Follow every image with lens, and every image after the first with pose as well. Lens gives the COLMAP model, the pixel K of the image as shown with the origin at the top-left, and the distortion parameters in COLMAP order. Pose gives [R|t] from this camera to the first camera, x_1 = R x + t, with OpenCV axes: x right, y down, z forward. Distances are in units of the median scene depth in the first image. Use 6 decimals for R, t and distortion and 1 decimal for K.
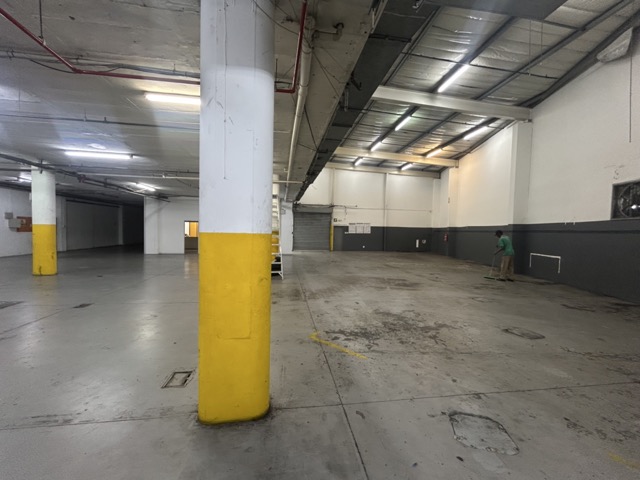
lens RADIAL K [[261.4, 0, 320.0], [0, 261.4, 240.0], [0, 0, 1]] dist [-0.000503, 0.000045]
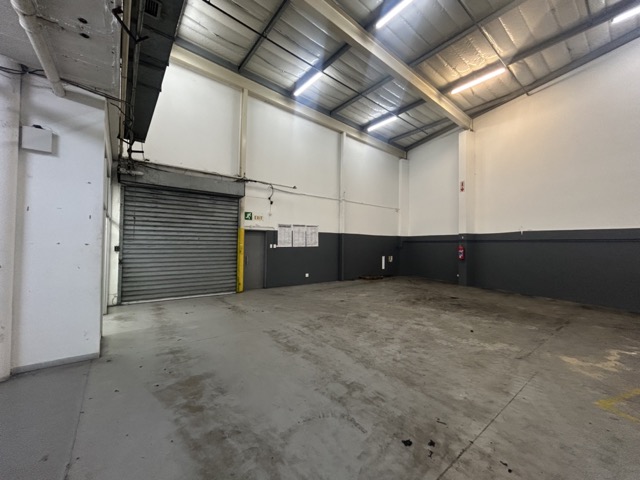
lens RADIAL K [[261.4, 0, 320.0], [0, 261.4, 240.0], [0, 0, 1]] dist [-0.000503, 0.000045]
pose [[0.869875, 0.000299, 0.493271, -0.046687], [0.022091, 0.998973, -0.039562, -0.018681], [-0.492776, 0.045311, 0.868975, 0.583580]]
